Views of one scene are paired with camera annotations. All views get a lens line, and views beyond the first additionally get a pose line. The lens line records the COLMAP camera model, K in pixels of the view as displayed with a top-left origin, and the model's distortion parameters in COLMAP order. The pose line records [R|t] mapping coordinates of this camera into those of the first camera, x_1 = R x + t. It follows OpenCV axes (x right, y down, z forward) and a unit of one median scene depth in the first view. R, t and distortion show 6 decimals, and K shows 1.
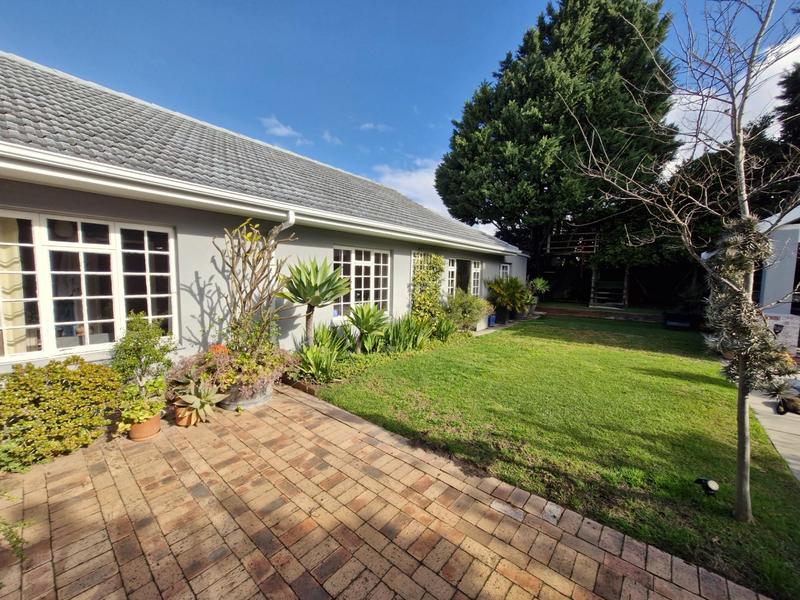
lens RADIAL K [[313.6, 0, 402.2], [0, 313.6, 301.2], [0, 0, 1]] dist [0.003832, 0.000062]
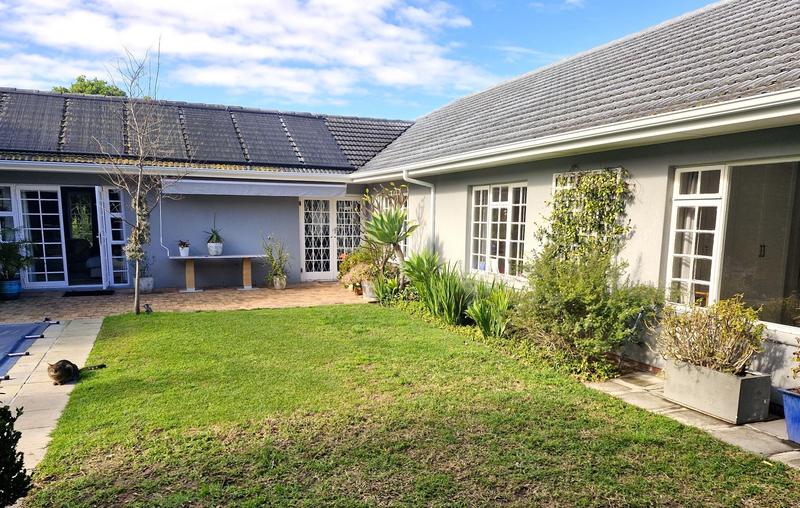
lens RADIAL K [[617.3, 0, 399.2], [0, 617.3, 254.9], [0, 0, 1]] dist [0.010336, -0.000431]
pose [[-0.459251, 0.037128, -0.887530, 1.416620], [-0.084105, 0.992820, 0.085053, -0.119933], [0.884316, 0.113706, -0.452831, 1.629104]]
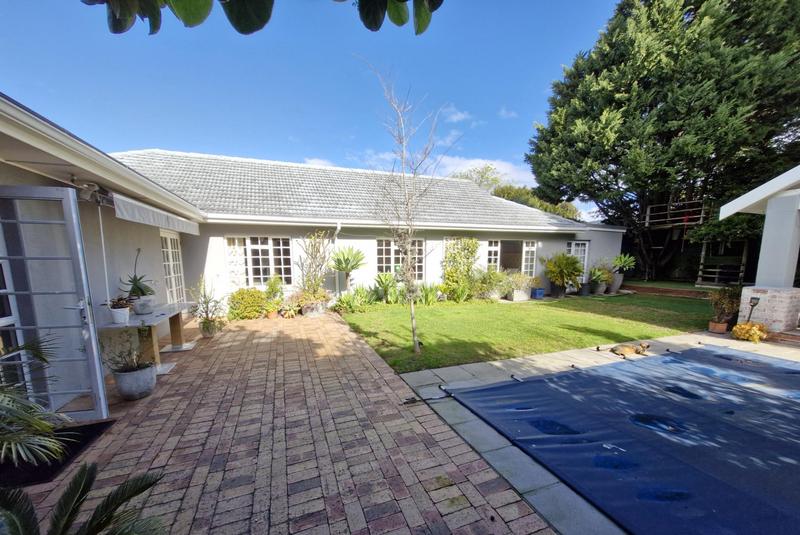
lens RADIAL K [[310.1, 0, 399.2], [0, 310.1, 302.9], [0, 0, 1]] dist [0.007745, -0.003272]
pose [[0.870357, 0.052003, -0.489668, 0.696355], [-0.020483, 0.997371, 0.069513, 0.047373], [0.491996, -0.050472, 0.869133, -0.373563]]
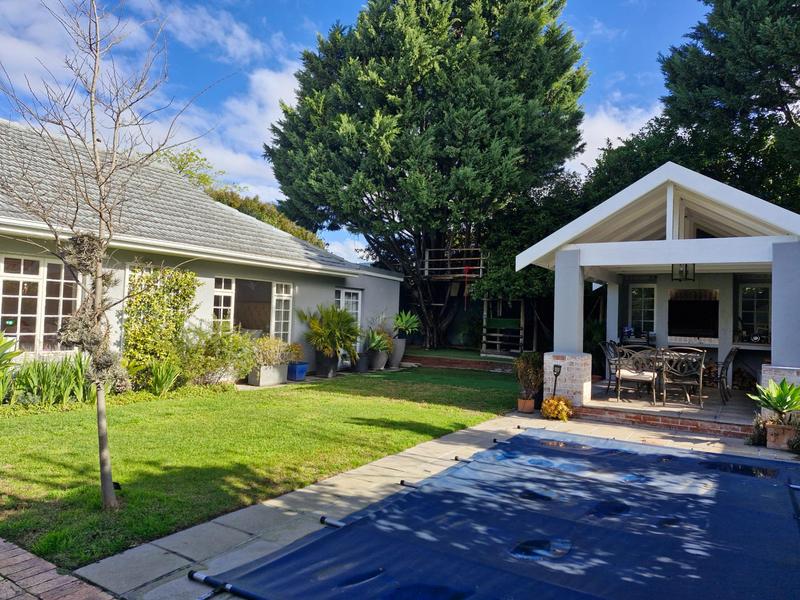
lens RADIAL K [[547.5, 0, 402.1], [0, 547.5, 300.8], [0, 0, 1]] dist [0.079952, -0.072954]
pose [[0.989503, 0.019433, 0.143197, 0.583683], [-0.003989, 0.994213, -0.107356, 0.063329], [-0.144454, 0.105658, 0.983854, -0.350337]]
